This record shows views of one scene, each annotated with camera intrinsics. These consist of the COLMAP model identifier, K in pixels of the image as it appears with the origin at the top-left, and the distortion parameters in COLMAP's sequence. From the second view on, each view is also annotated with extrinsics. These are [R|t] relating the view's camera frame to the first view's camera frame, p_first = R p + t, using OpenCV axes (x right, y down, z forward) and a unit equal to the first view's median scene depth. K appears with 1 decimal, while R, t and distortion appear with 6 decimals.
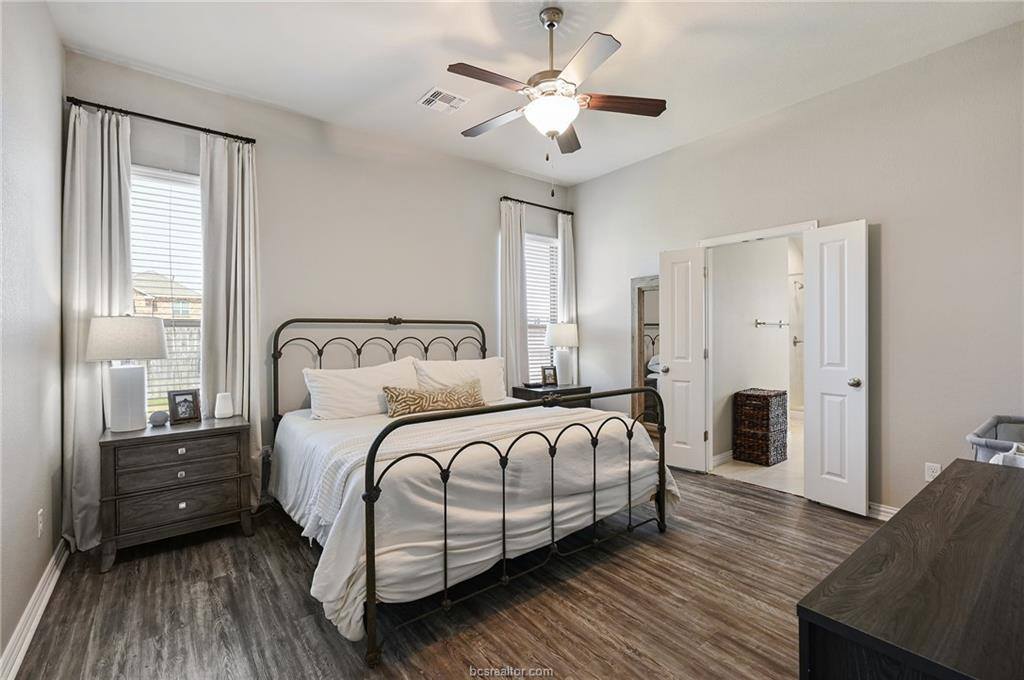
lens RADIAL K [[442.3, 0, 516.2], [0, 442.3, 338.4], [0, 0, 1]] dist [0.003249, 0.000218]
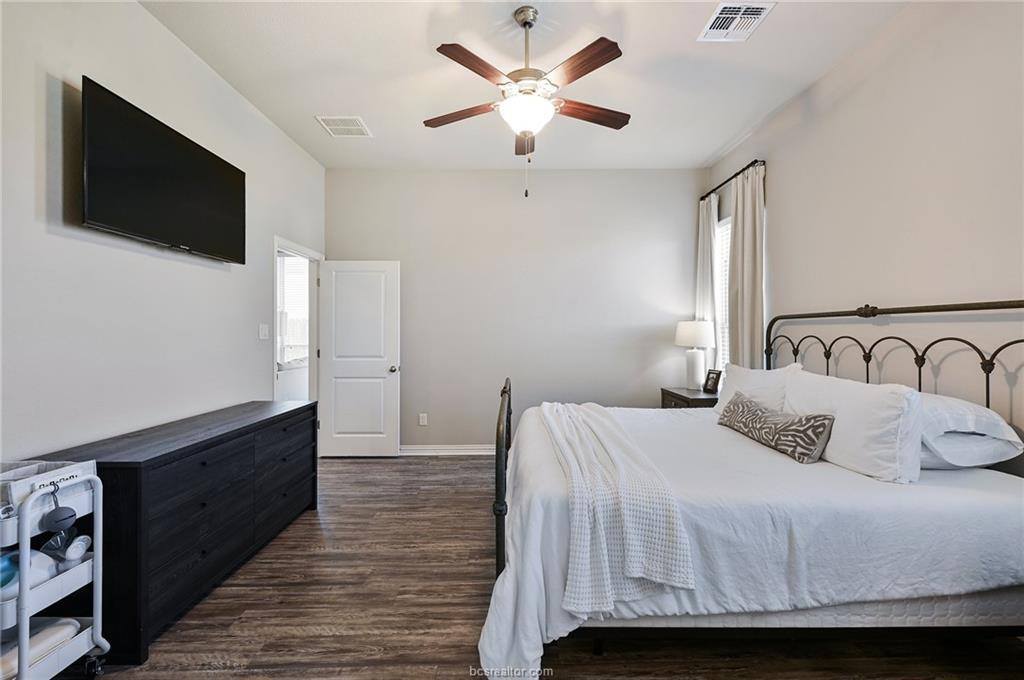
lens RADIAL K [[402.3, 0, 512.6], [0, 402.3, 331.3], [0, 0, 1]] dist [0.000324, -0.000074]
pose [[-0.588840, 0.006000, -0.808227, 0.943302], [-0.001009, 0.999966, 0.008159, -0.026650], [0.808249, 0.005620, -0.588814, 1.696418]]
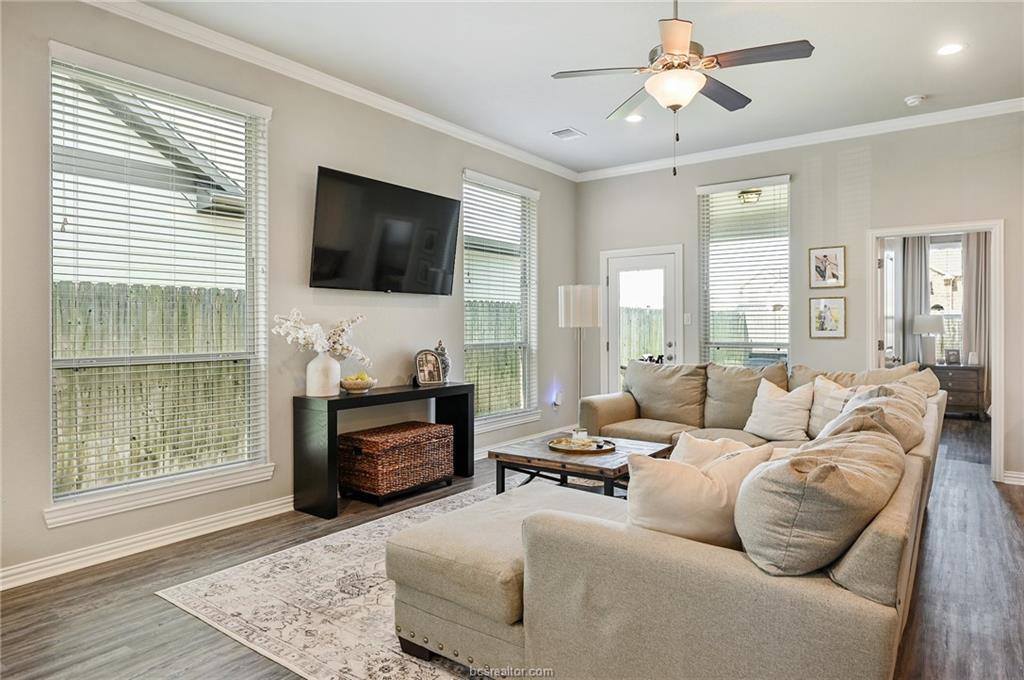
lens RADIAL K [[619.7, 0, 512.6], [0, 619.7, 338.5], [0, 0, 1]] dist [-0.007119, -0.001339]
pose [[0.281786, 0.018031, -0.959308, 1.990701], [0.001931, 0.999811, 0.019360, 0.013812], [0.959475, -0.007308, 0.281697, -2.474087]]
